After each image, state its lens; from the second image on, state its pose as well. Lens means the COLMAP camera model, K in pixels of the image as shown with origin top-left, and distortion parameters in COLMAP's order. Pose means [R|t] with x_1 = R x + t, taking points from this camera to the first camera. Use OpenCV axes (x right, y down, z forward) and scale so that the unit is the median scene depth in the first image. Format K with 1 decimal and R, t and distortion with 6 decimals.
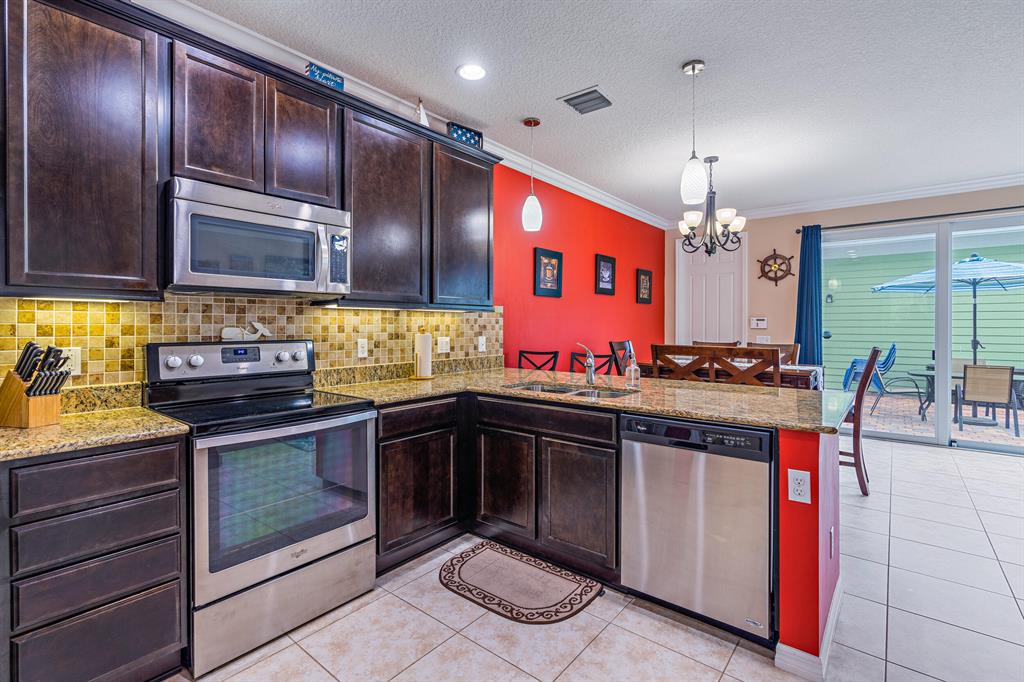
lens RADIAL K [[466.7, 0, 501.4], [0, 466.7, 326.5], [0, 0, 1]] dist [-0.002247, 0.002892]
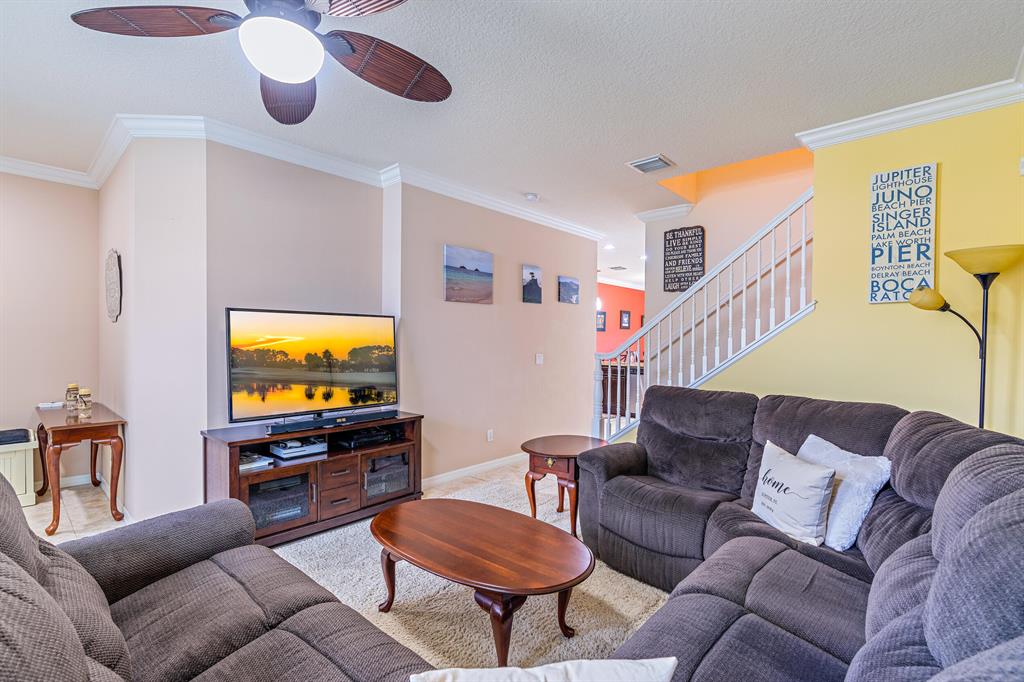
lens RADIAL K [[466.7, 0, 511.1], [0, 466.7, 346.3], [0, 0, 1]] dist [-0.002247, 0.002892]
pose [[0.999593, 0.007456, -0.027529, -0.343673], [-0.007317, 0.999960, 0.005156, 0.000910], [0.027566, -0.004952, 0.999608, -1.648982]]
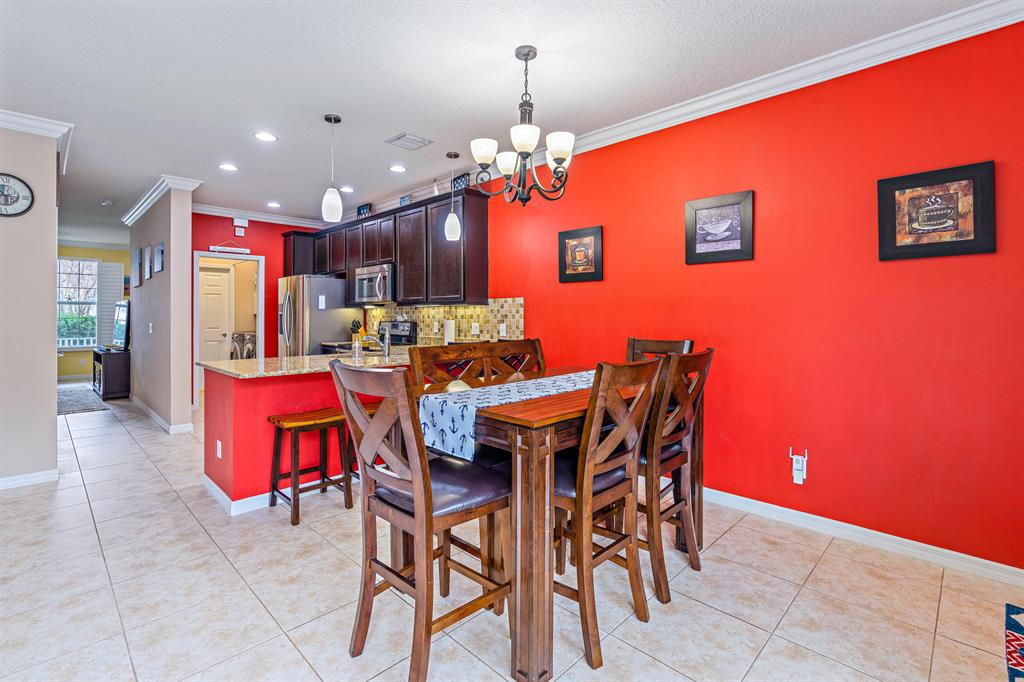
lens RADIAL K [[466.7, 0, 501.2], [0, 466.7, 315.2], [0, 0, 1]] dist [-0.002247, 0.002892]
pose [[-0.090865, -0.004717, -0.995852, 1.241051], [-0.005607, 0.999975, -0.004225, 0.004491], [0.995847, 0.005200, -0.090889, 1.170019]]
